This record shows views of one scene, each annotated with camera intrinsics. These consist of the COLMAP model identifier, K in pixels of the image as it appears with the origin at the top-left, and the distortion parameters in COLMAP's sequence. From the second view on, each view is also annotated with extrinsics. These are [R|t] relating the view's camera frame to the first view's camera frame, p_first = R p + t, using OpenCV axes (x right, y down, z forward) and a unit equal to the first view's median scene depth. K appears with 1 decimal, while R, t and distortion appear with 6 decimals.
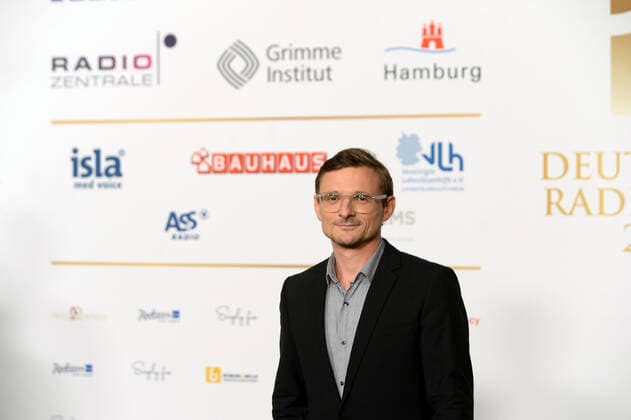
lens RADIAL K [[1939.4, 0, 315.5], [0, 1939.4, 210.0], [0, 0, 1]] dist [-0.016208, -1.154320]
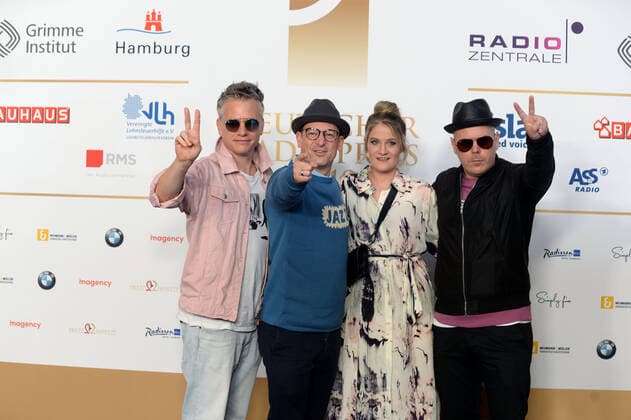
lens RADIAL K [[1452.4, 0, 315.5], [0, 1452.4, 210.0], [0, 0, 1]] dist [-0.386996, 0.156943]
pose [[0.966888, 0.017547, 0.254597, -0.455588], [-0.027570, 0.998977, 0.035854, -0.000761], [-0.253707, -0.041686, 0.966382, 0.174569]]
